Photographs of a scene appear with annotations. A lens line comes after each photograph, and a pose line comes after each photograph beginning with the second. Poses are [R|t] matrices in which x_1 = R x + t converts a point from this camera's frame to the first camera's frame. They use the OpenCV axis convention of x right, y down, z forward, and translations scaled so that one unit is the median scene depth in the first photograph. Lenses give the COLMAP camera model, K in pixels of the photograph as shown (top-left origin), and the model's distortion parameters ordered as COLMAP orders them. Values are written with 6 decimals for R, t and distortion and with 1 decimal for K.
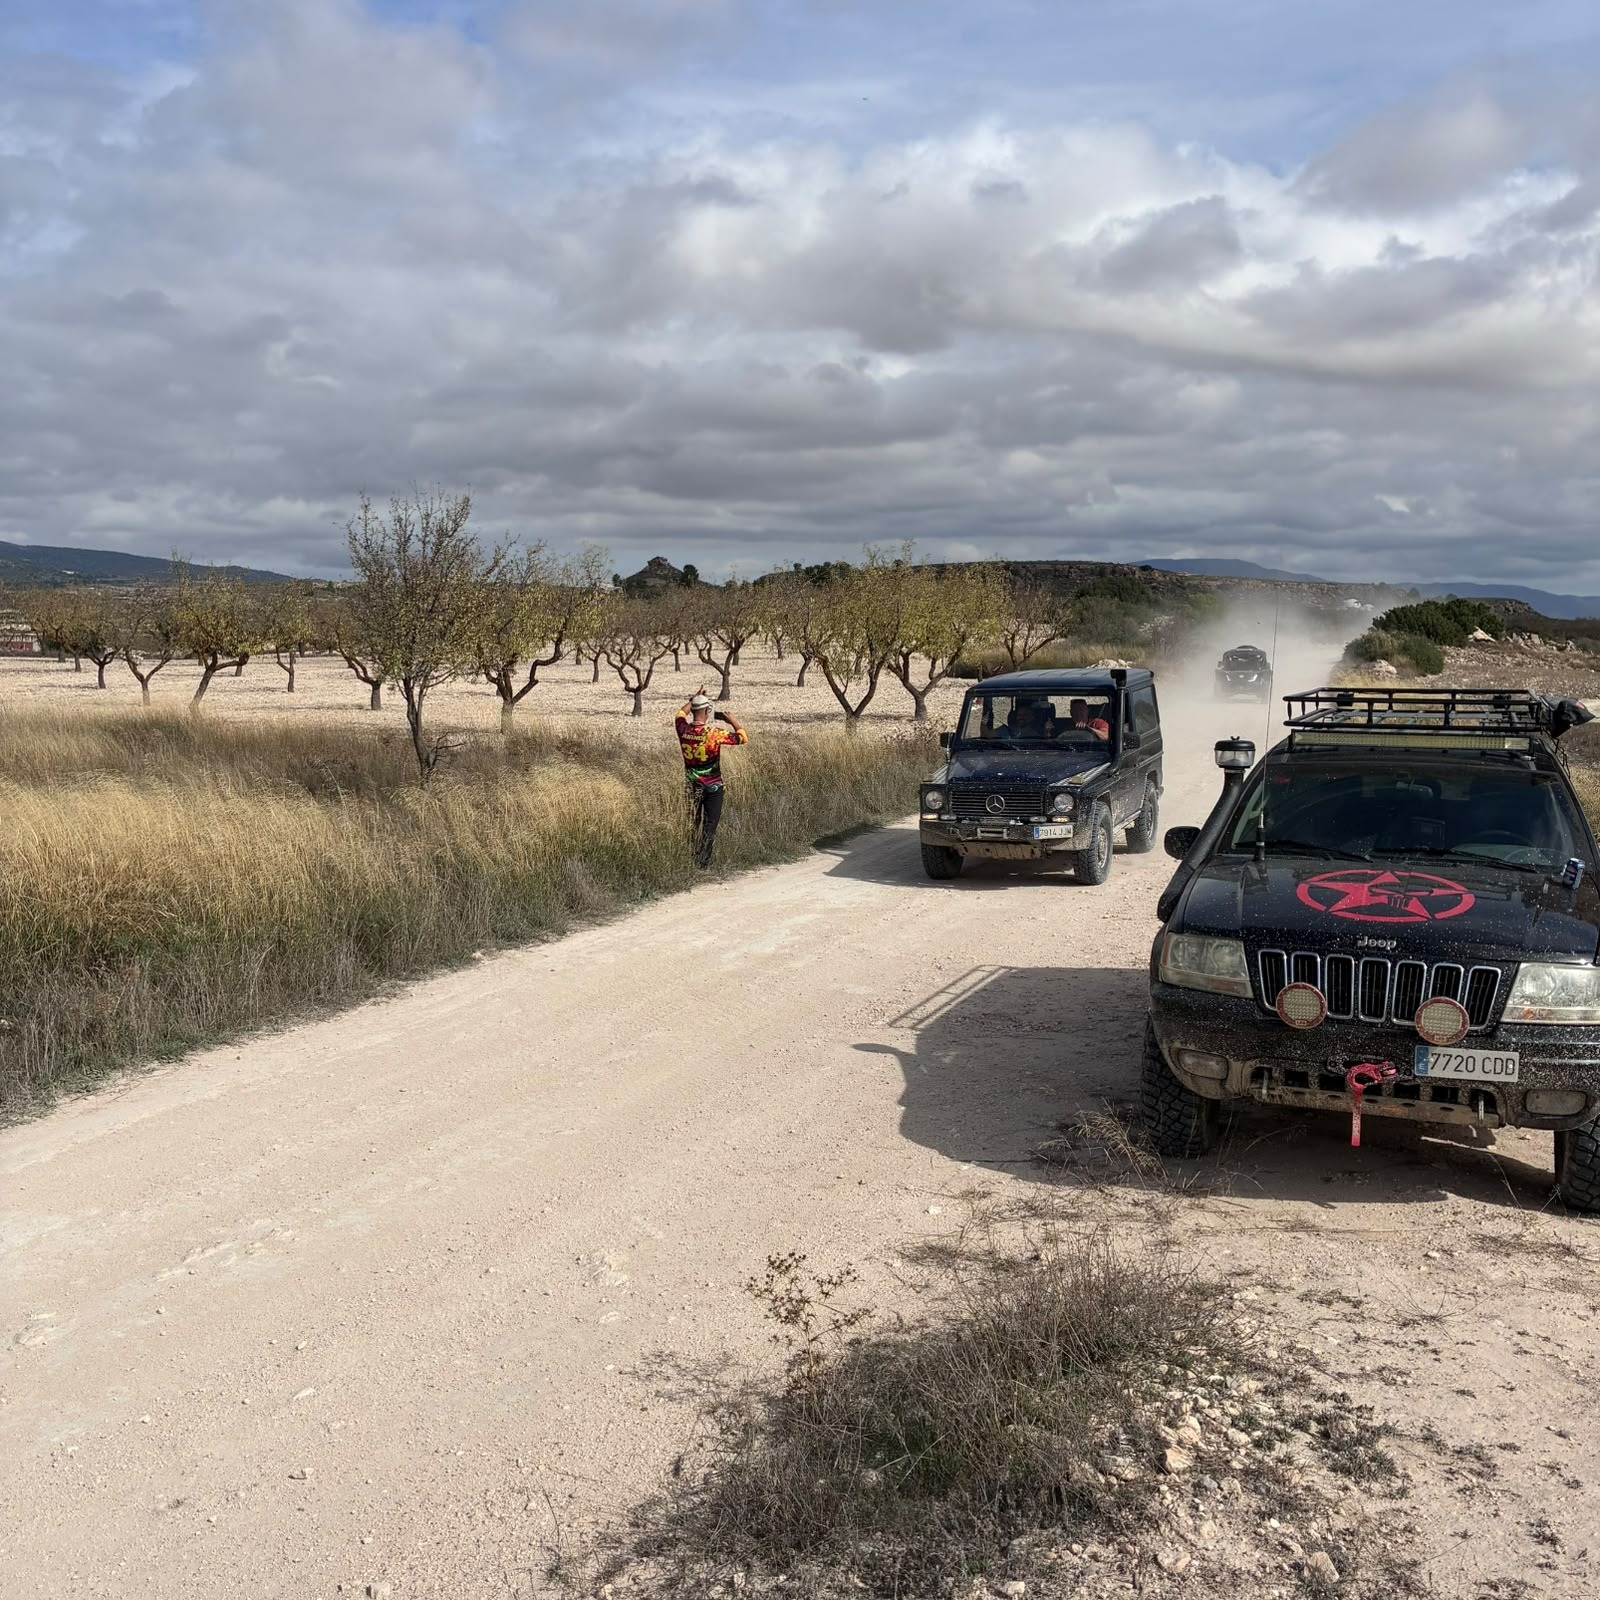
lens RADIAL K [[1575.4, 0, 817.4], [0, 1575.4, 805.2], [0, 0, 1]] dist [0.028175, 0.004437]
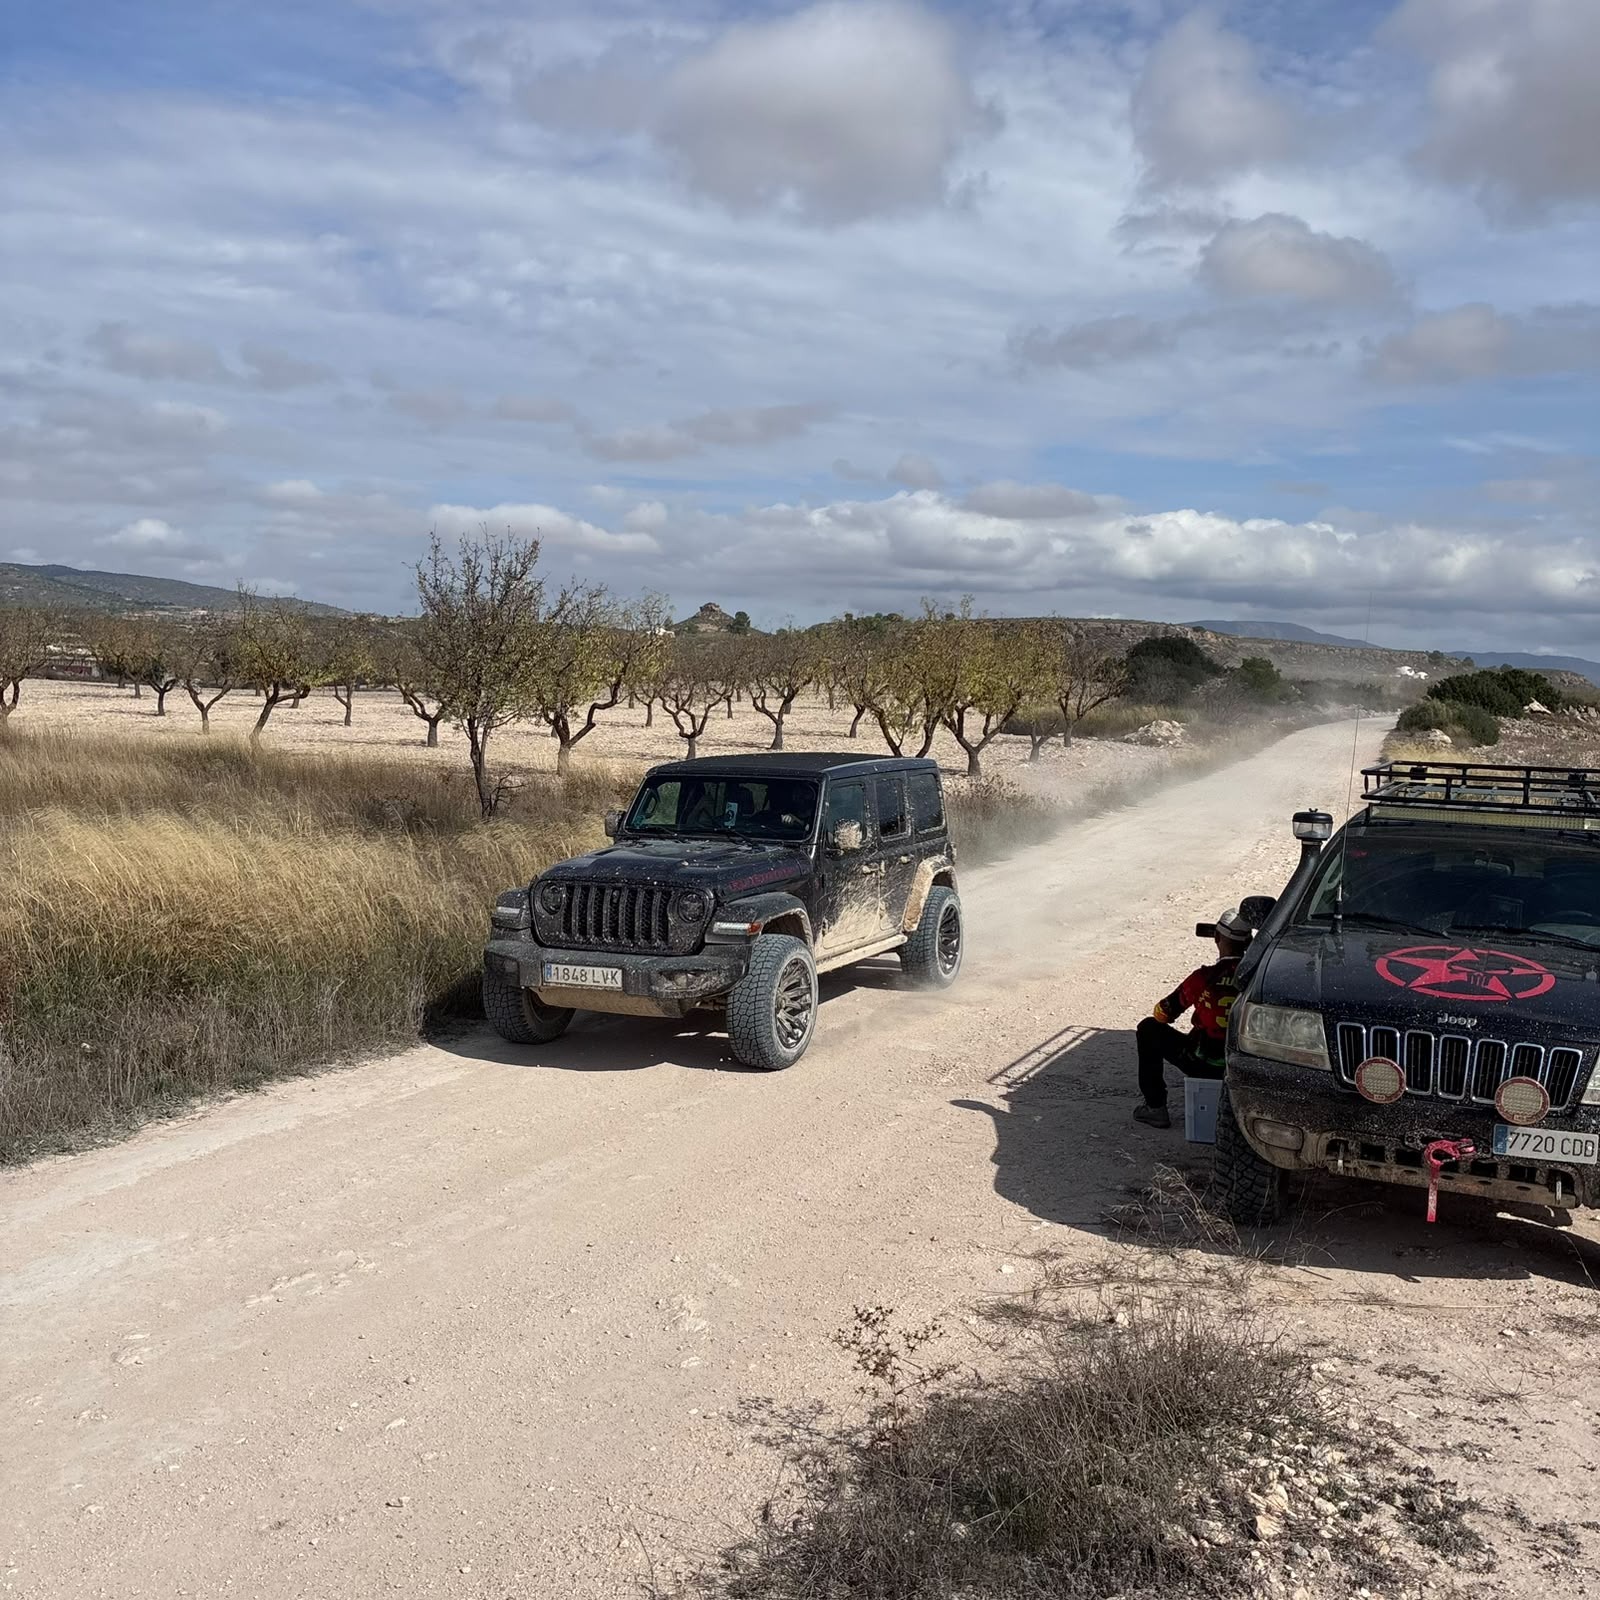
lens RADIAL K [[1590.7, 0, 800.5], [0, 1590.7, 816.1], [0, 0, 1]] dist [0.029587, -0.025106]
pose [[0.999201, 0.033234, -0.022208, -0.046546], [-0.033679, 0.999233, -0.019970, -0.008583], [0.021528, 0.020702, 0.999554, -0.030738]]
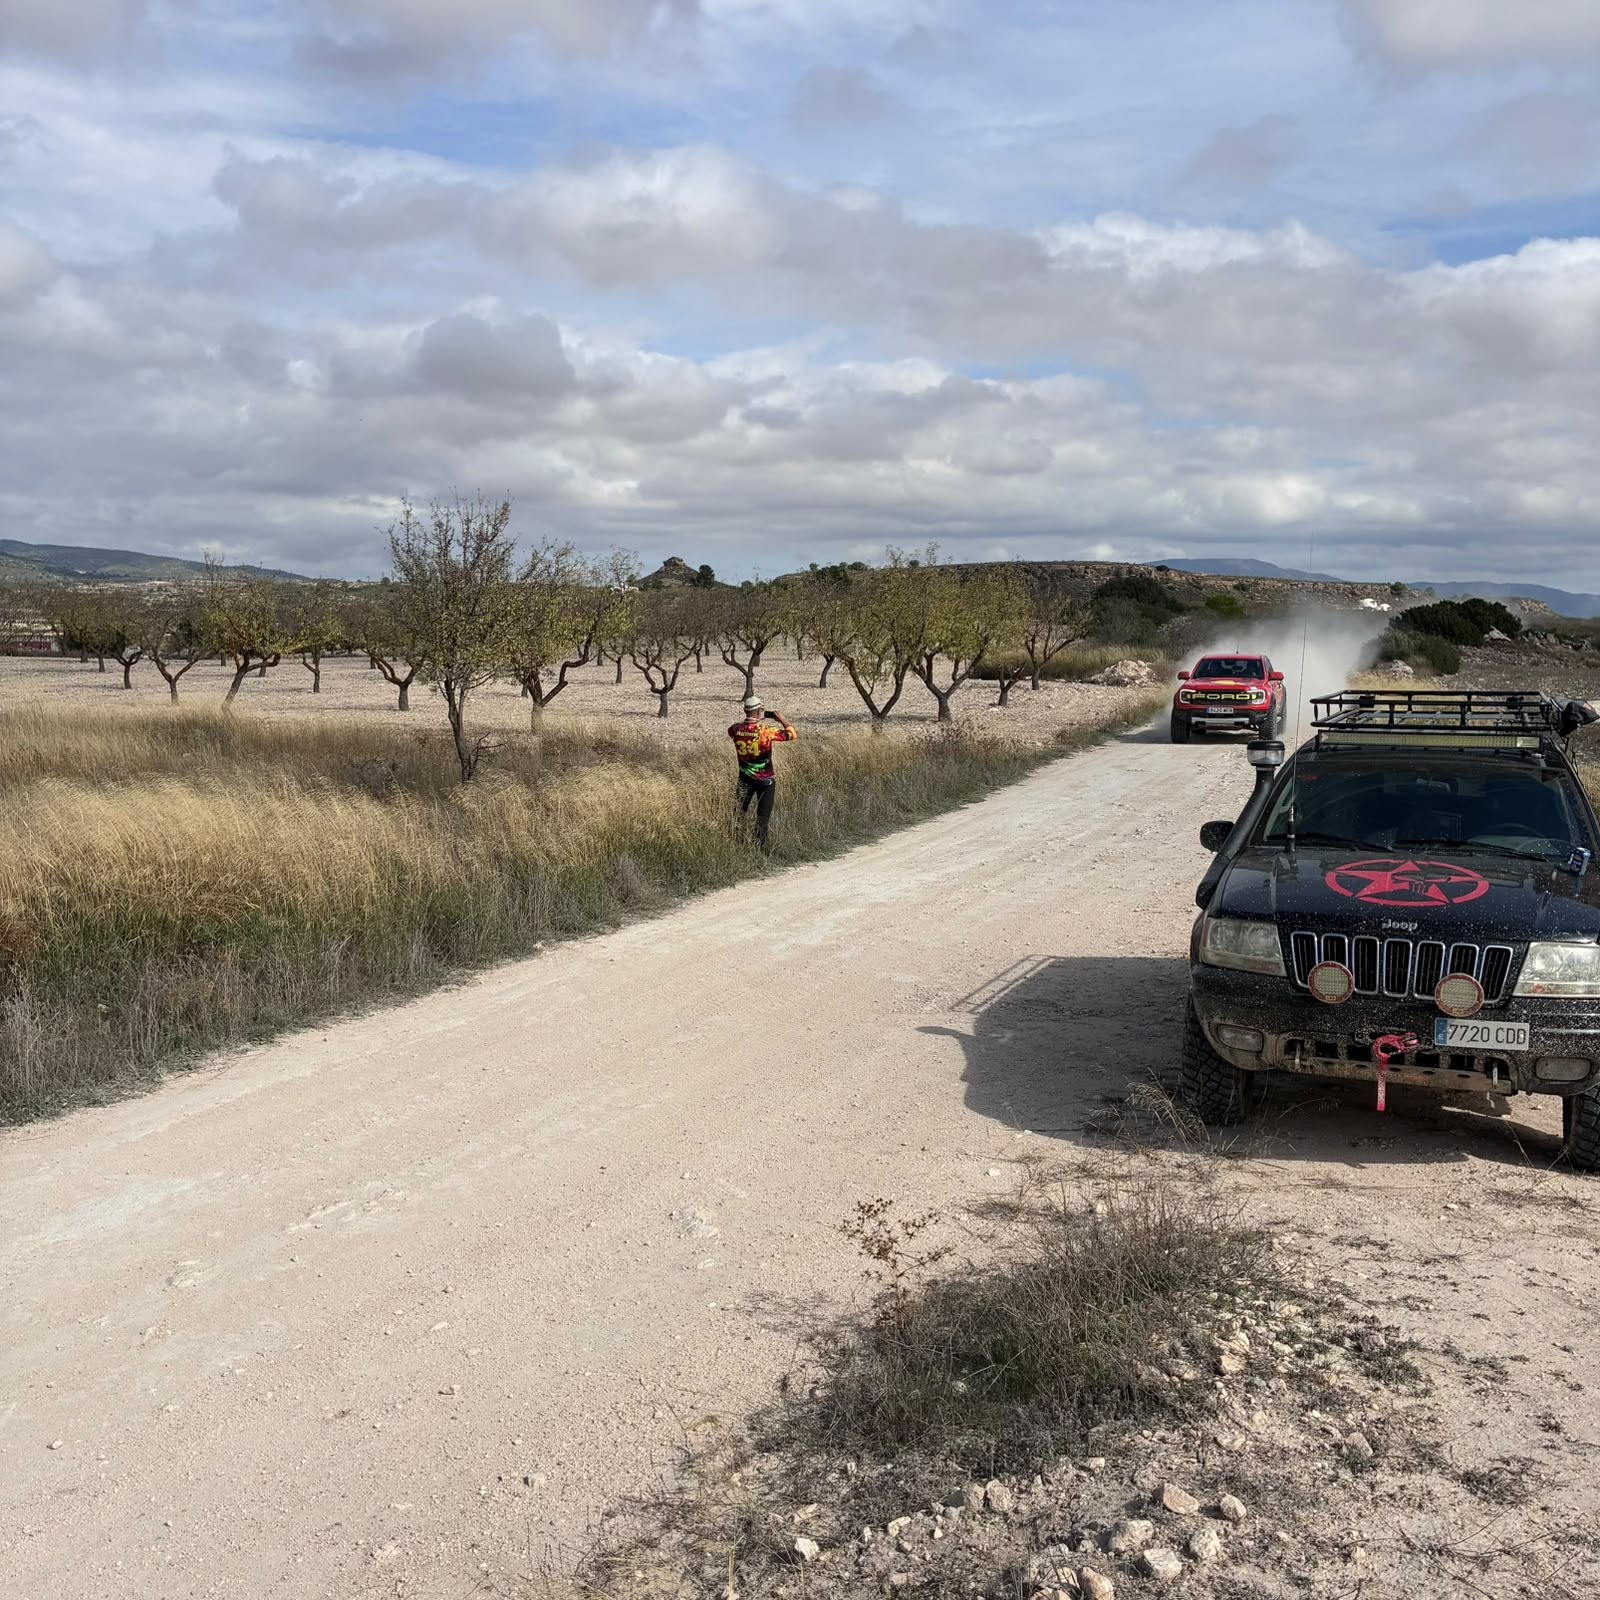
lens RADIAL K [[1666.5, 0, 795.8], [0, 1666.5, 794.6], [0, 0, 1]] dist [0.015760, 0.013356]
pose [[0.999998, -0.001050, -0.001560, -0.062596], [0.001037, 0.999964, -0.008424, 0.005955], [0.001569, 0.008422, 0.999963, -0.158210]]
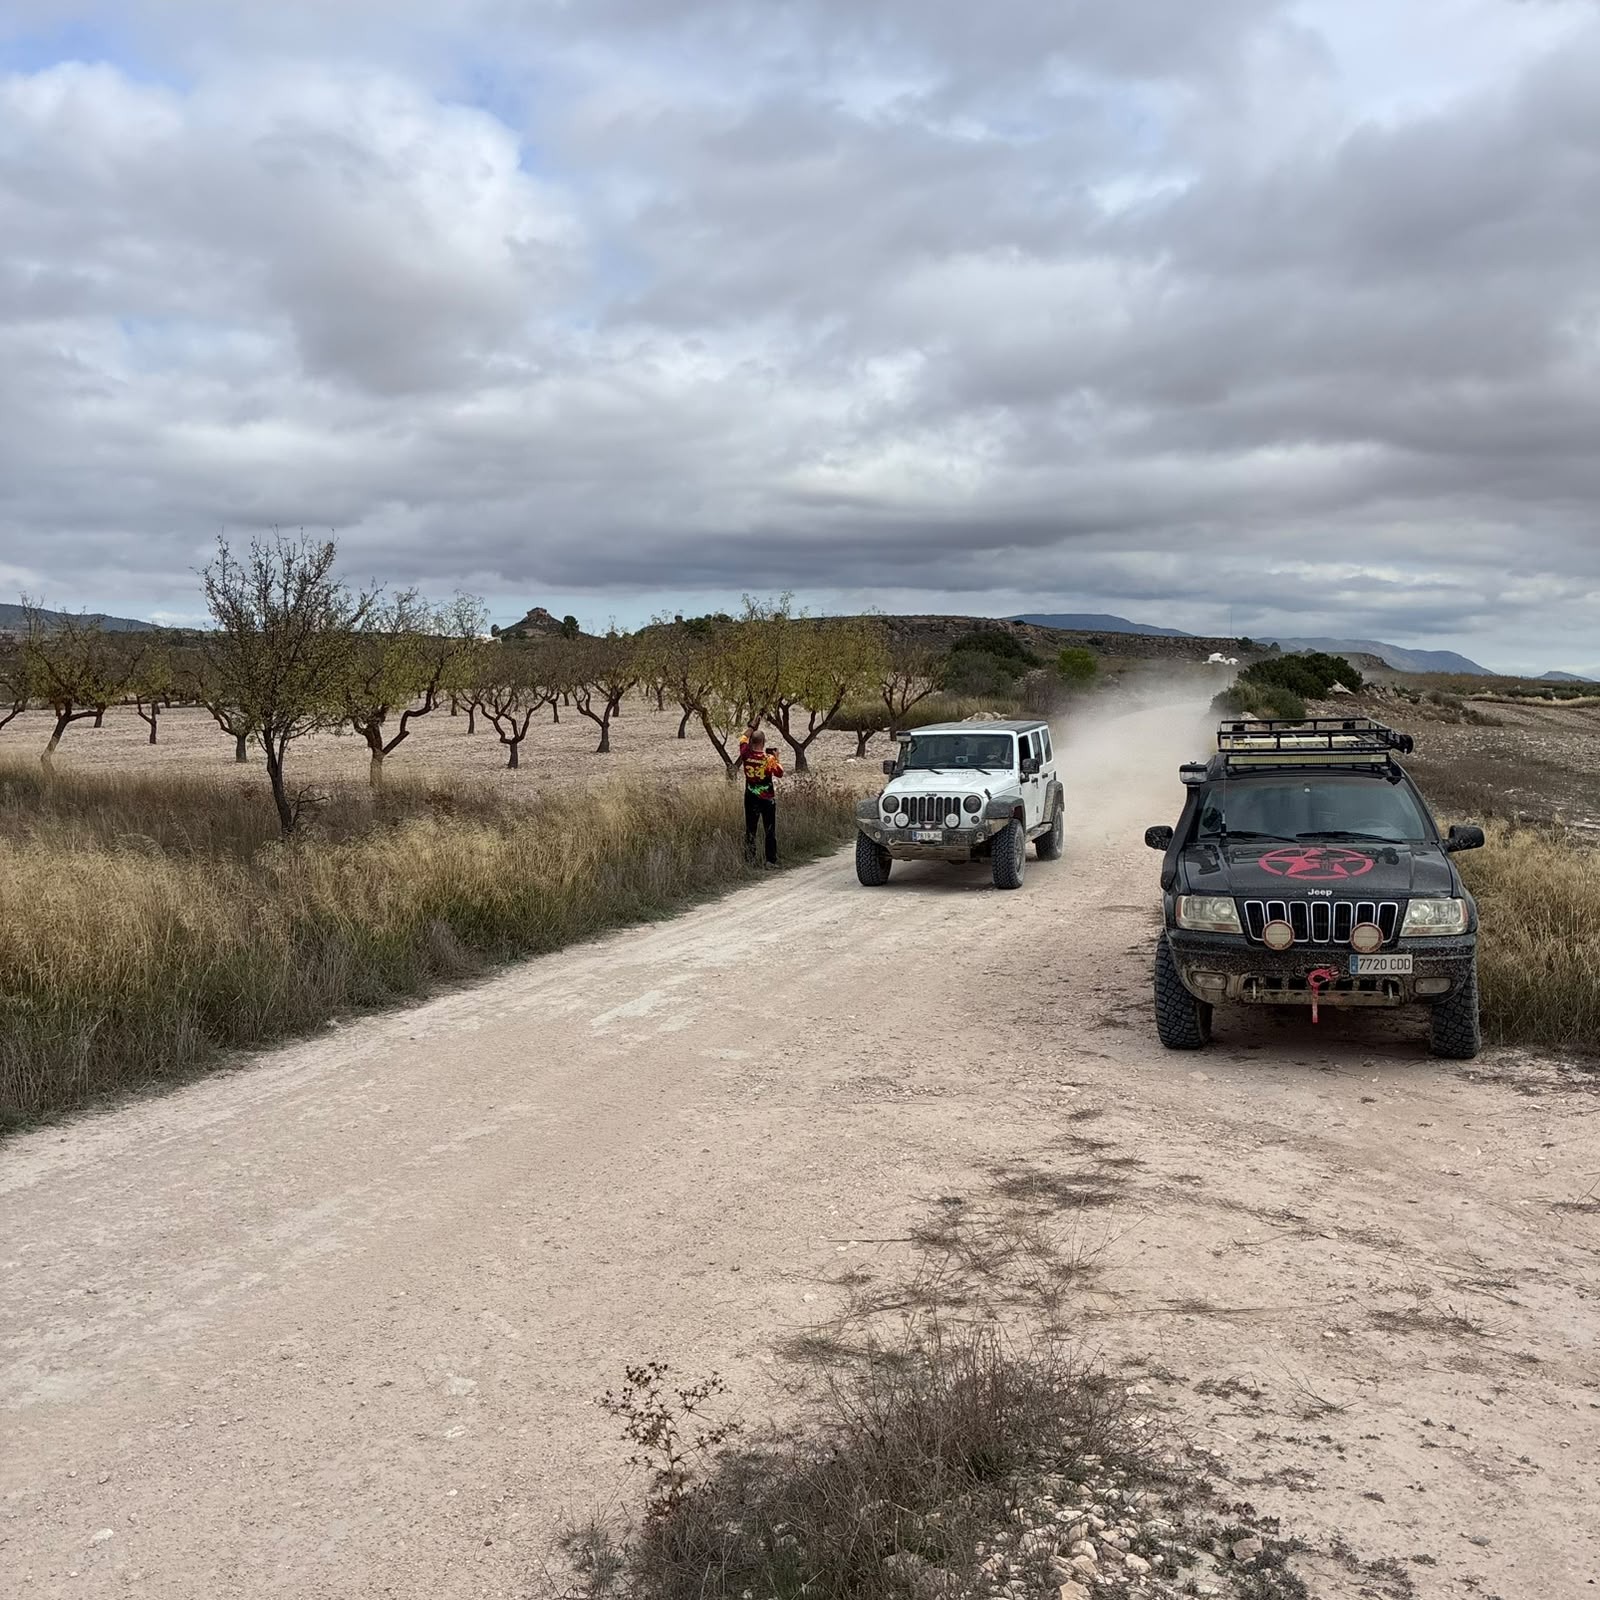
lens RADIAL K [[1516.2, 0, 817.3], [0, 1516.2, 798.6], [0, 0, 1]] dist [0.015676, 0.011733]
pose [[0.997332, -0.003327, 0.072928, 0.013654], [0.005771, 0.999428, -0.033337, -0.010568], [-0.072776, 0.033669, 0.996780, 0.091541]]
